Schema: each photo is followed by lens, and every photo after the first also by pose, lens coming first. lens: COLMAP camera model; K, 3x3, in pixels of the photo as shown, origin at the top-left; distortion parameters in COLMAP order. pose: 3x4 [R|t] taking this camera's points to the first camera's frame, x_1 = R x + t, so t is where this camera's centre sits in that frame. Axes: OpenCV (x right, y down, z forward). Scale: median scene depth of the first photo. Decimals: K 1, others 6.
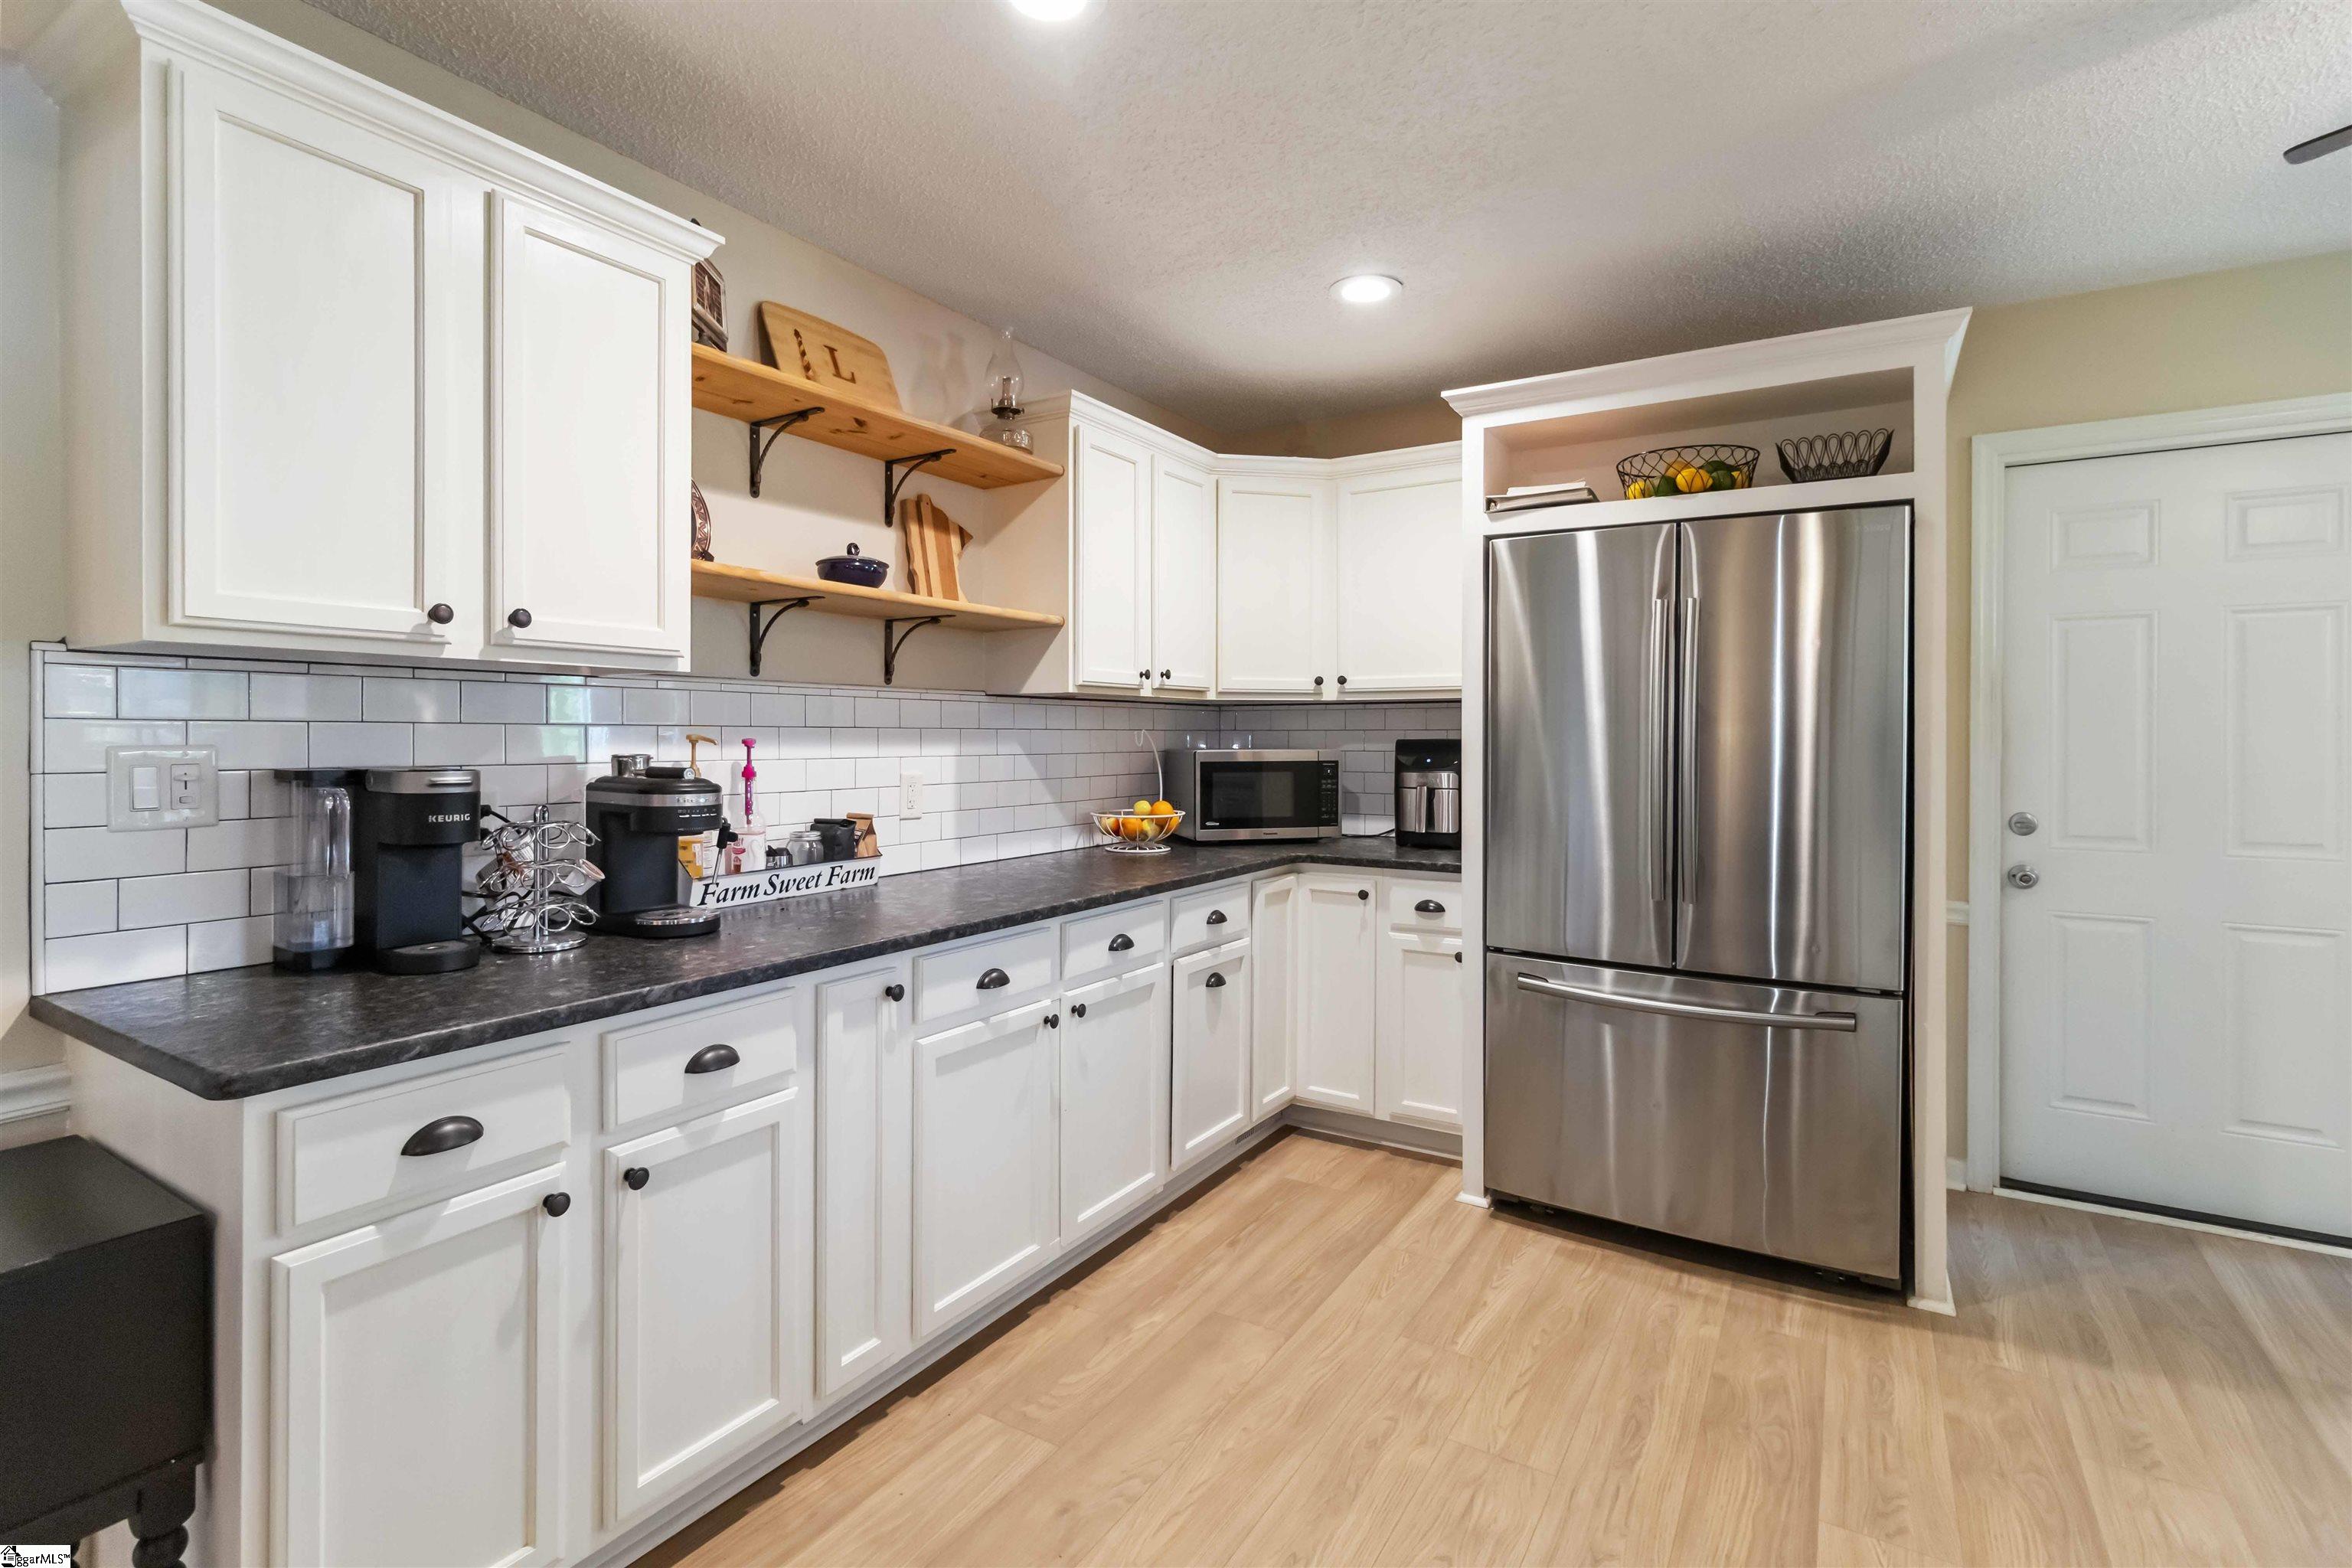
lens RADIAL K [[1096.4, 0, 1167.4], [0, 1096.4, 744.2], [0, 0, 1]] dist [-0.001503, -0.000137]
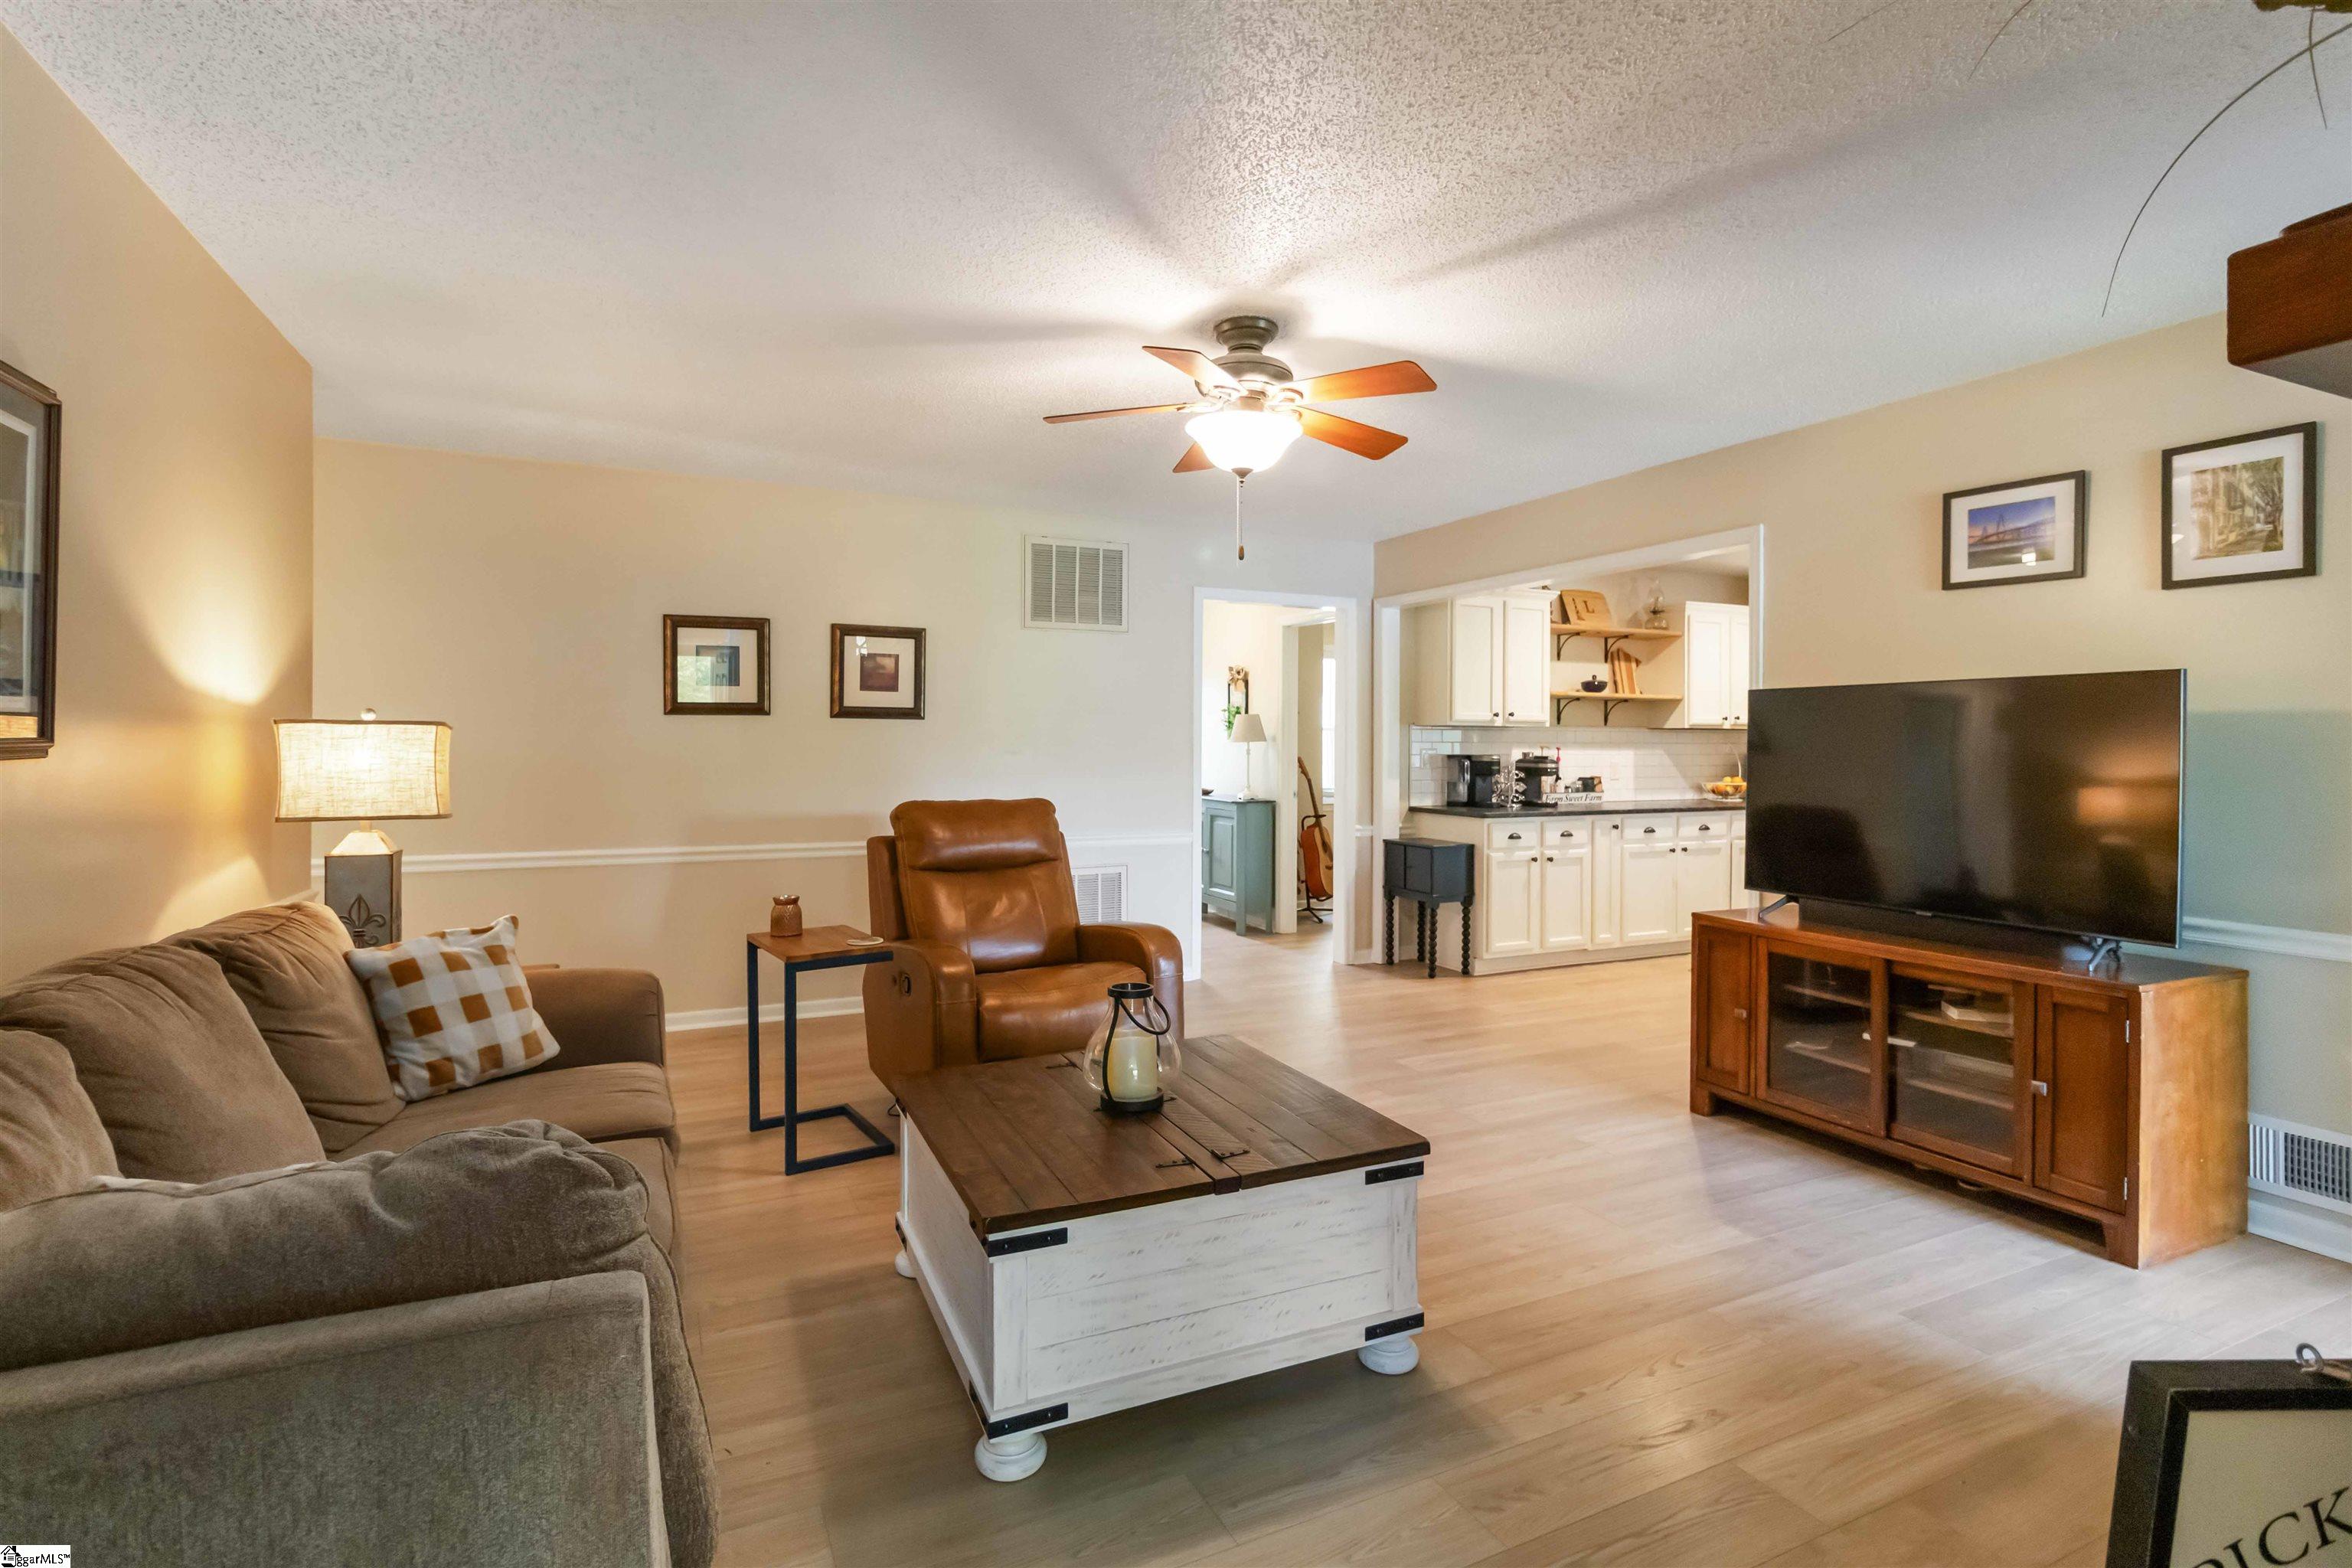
lens RADIAL K [[1105.4, 0, 1176.3], [0, 1105.4, 739.3], [0, 0, 1]] dist [0.002654, 0.000113]
pose [[0.841294, -0.003056, -0.540570, 0.304560], [-0.004194, 0.999917, -0.012180, 0.012531], [0.540562, 0.012514, 0.841211, -1.762189]]
